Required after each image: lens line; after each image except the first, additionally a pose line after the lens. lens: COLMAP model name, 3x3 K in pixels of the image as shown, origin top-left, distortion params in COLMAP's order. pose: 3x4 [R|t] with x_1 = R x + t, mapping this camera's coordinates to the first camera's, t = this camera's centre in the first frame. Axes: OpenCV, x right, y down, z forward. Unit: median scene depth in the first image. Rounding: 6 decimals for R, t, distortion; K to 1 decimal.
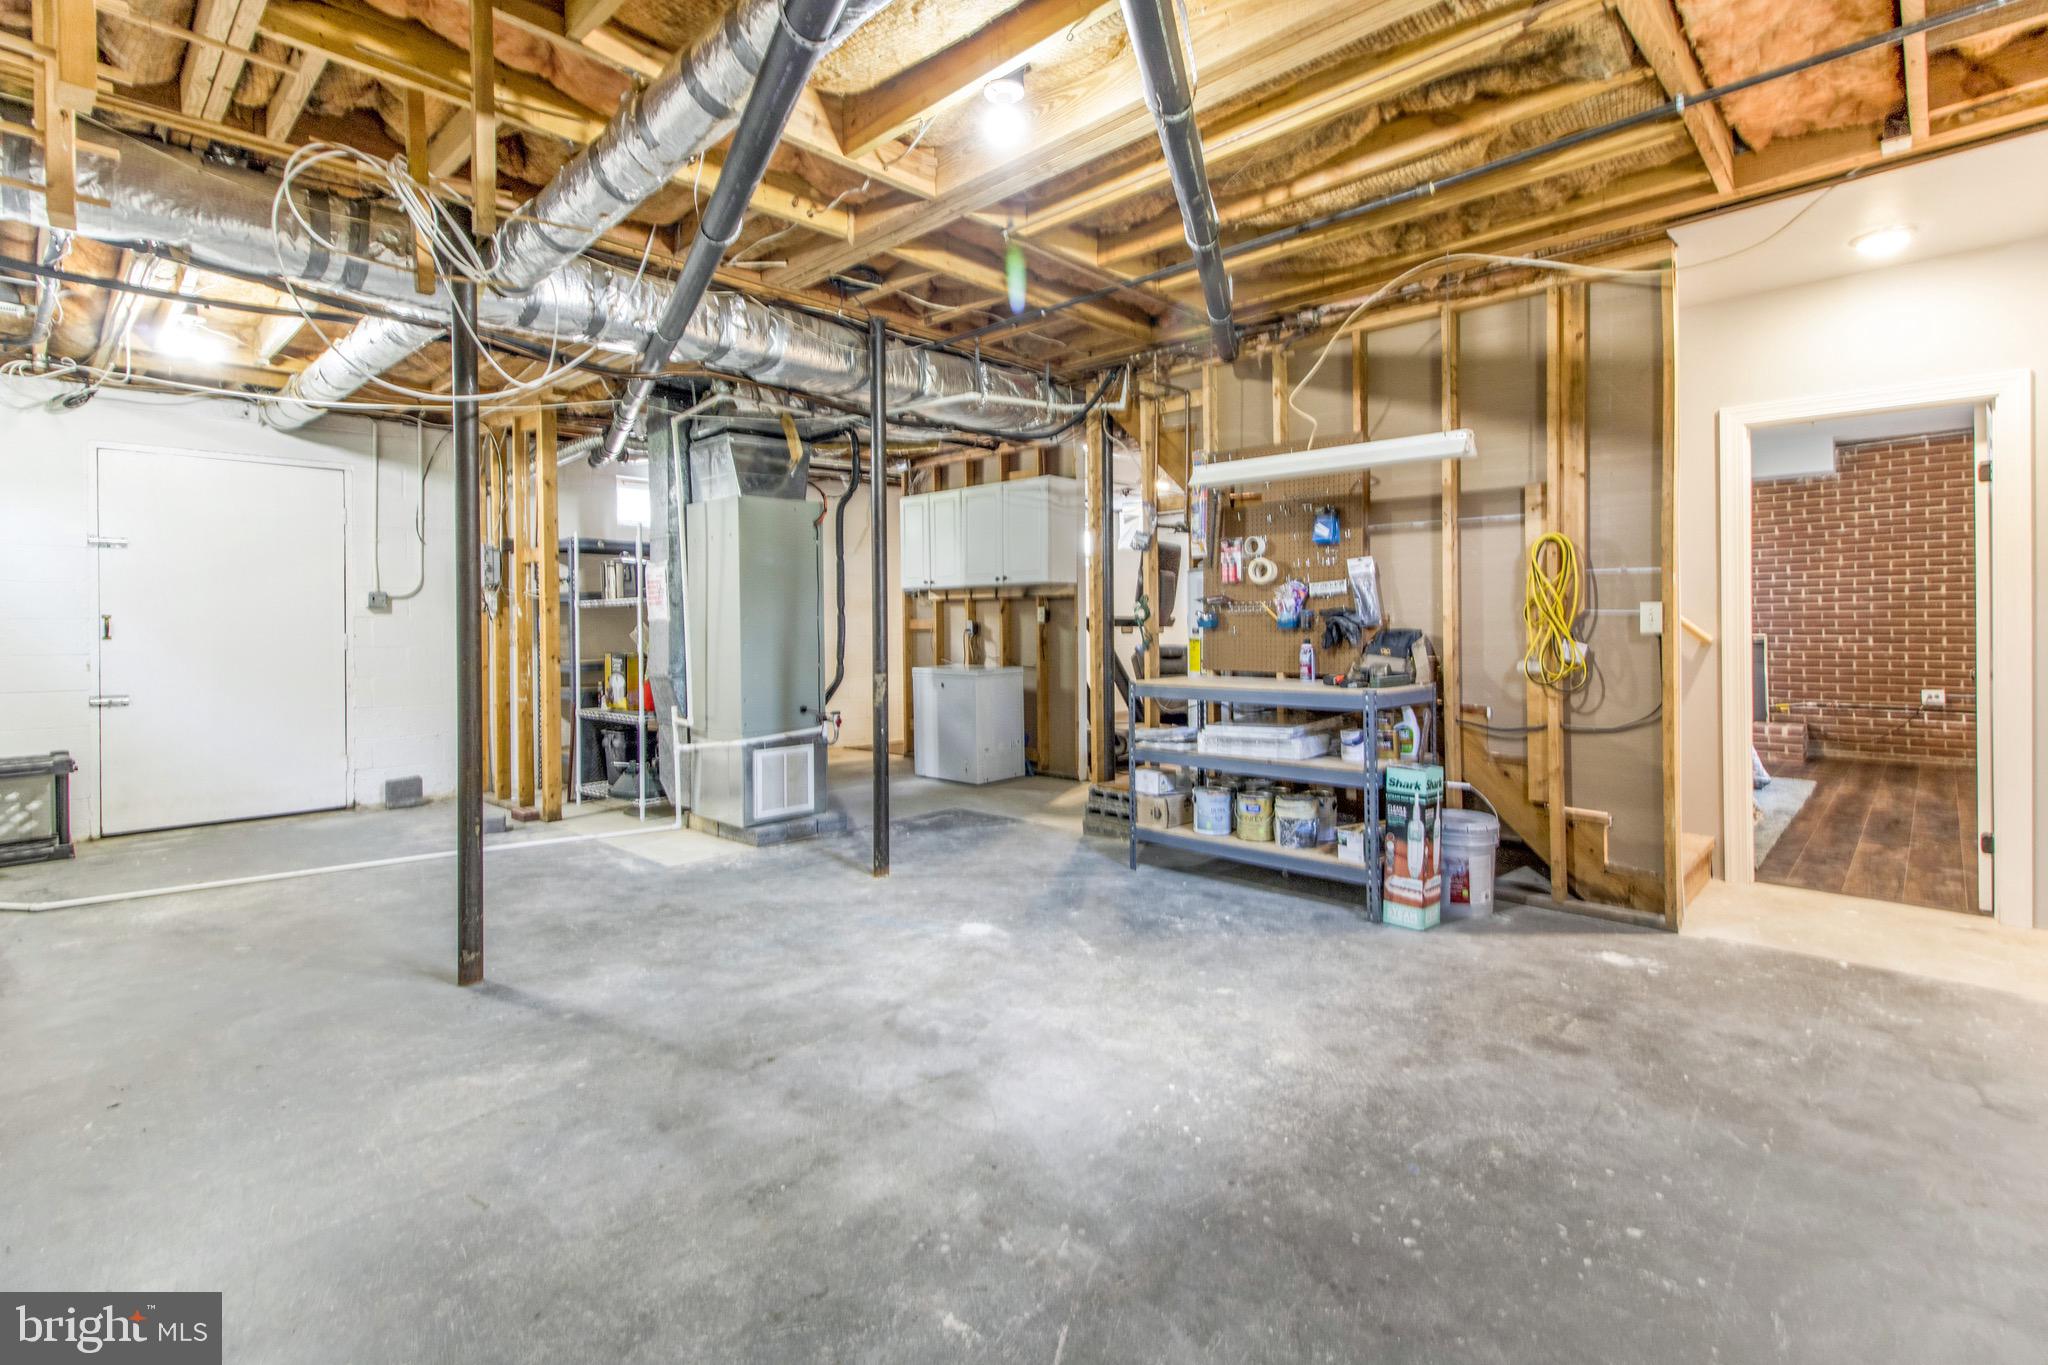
lens RADIAL K [[973.6, 0, 1031.6], [0, 973.6, 634.0], [0, 0, 1]] dist [0.022225, -0.000124]
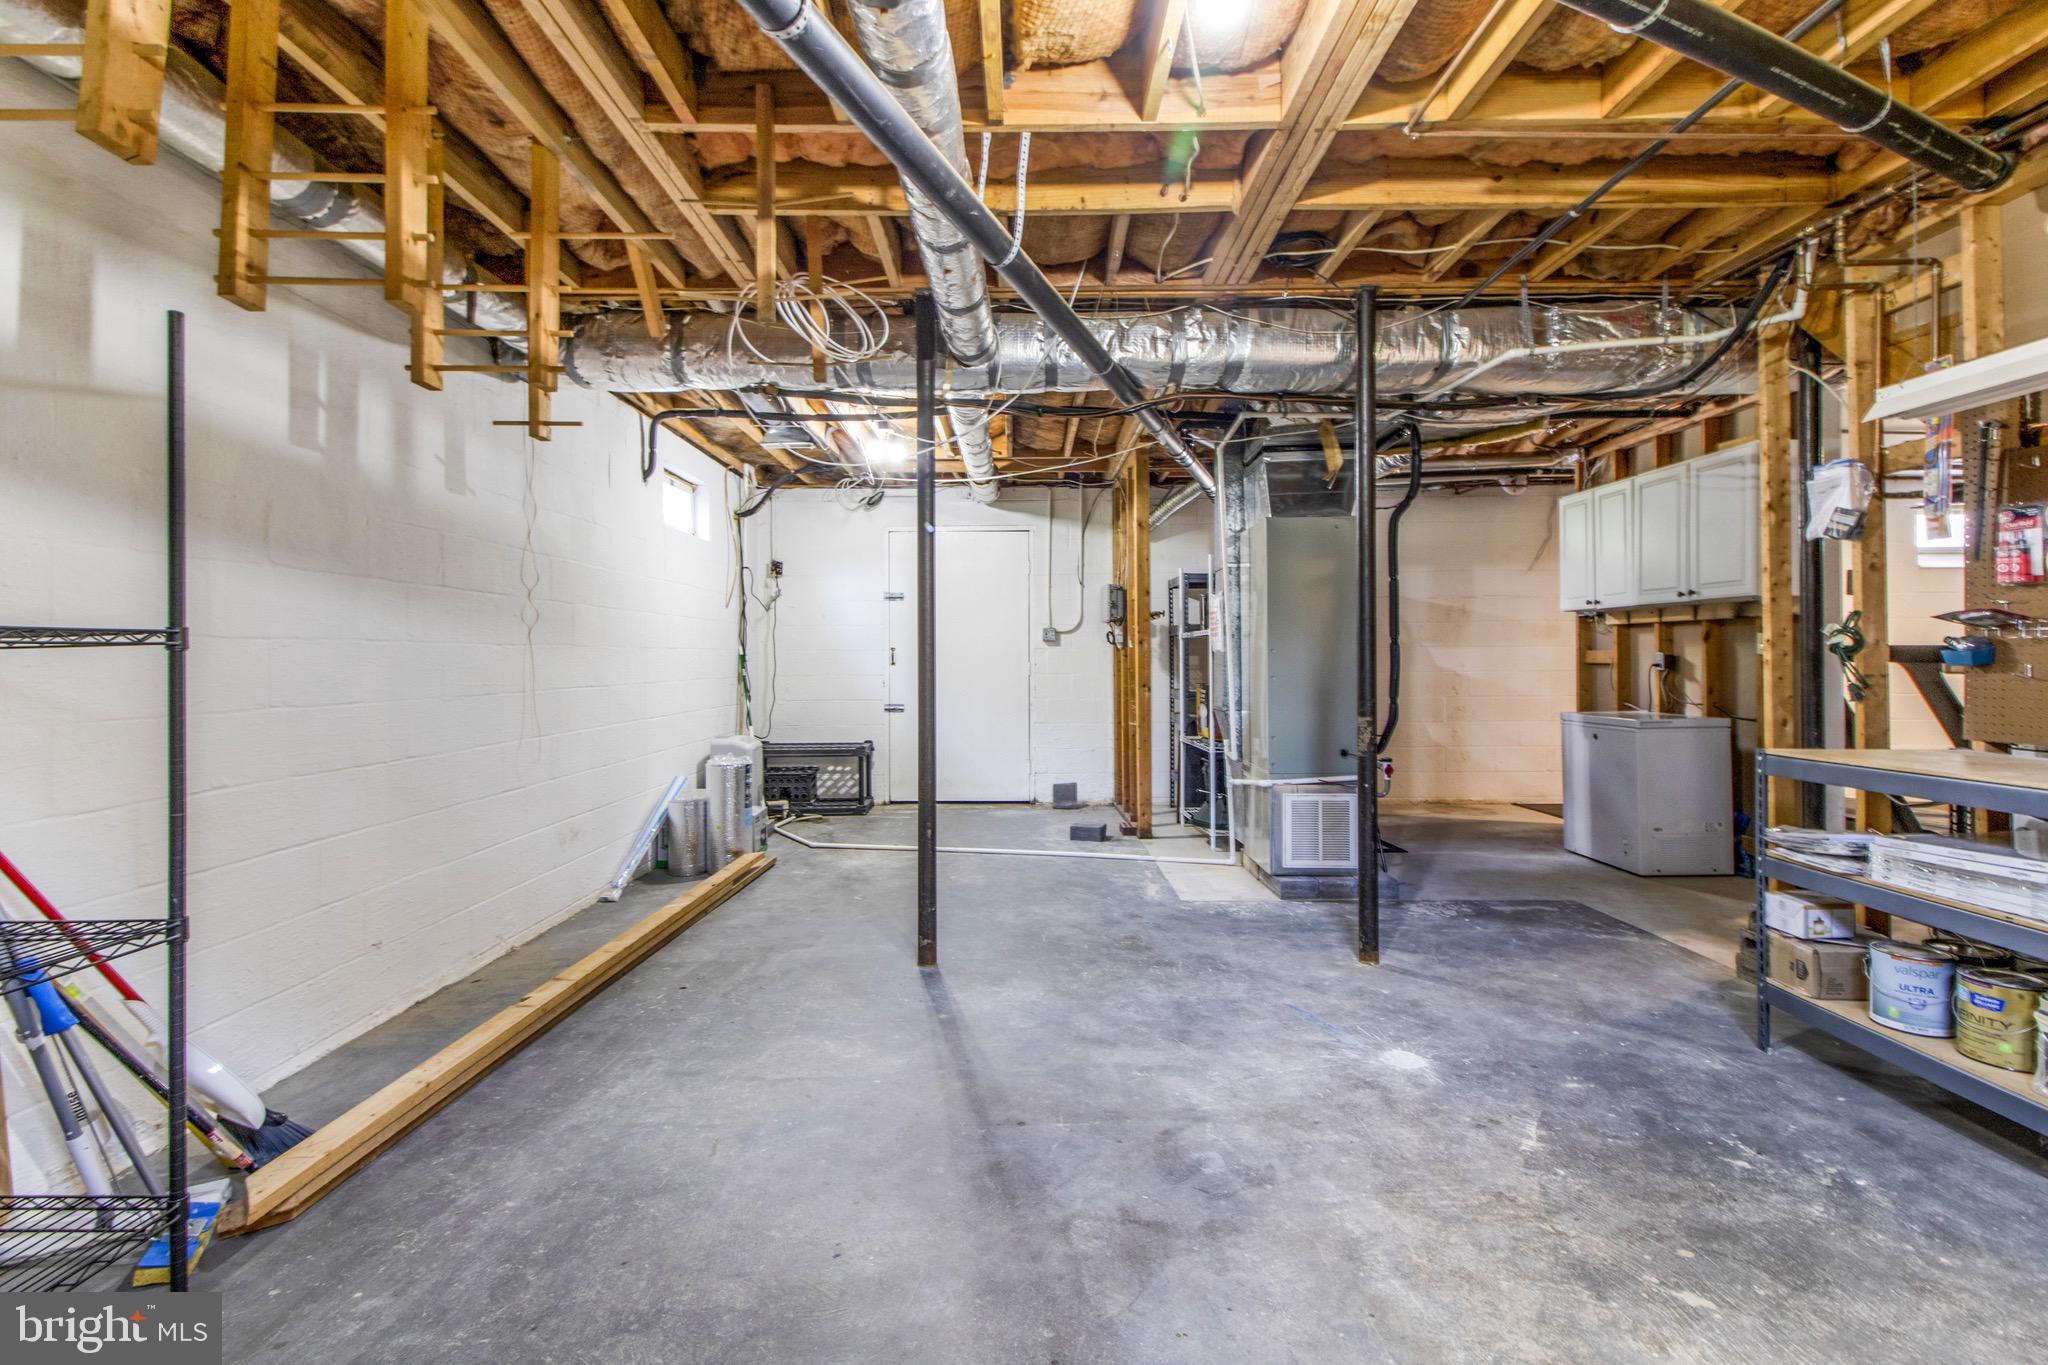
lens RADIAL K [[962.2, 0, 1018.6], [0, 962.2, 659.1], [0, 0, 1]] dist [0.022042, -0.016784]
pose [[0.668551, 0.006608, -0.743637, 0.234709], [-0.009802, 0.999952, 0.000073, -0.004619], [0.743602, 0.007240, 0.668583, 0.214125]]
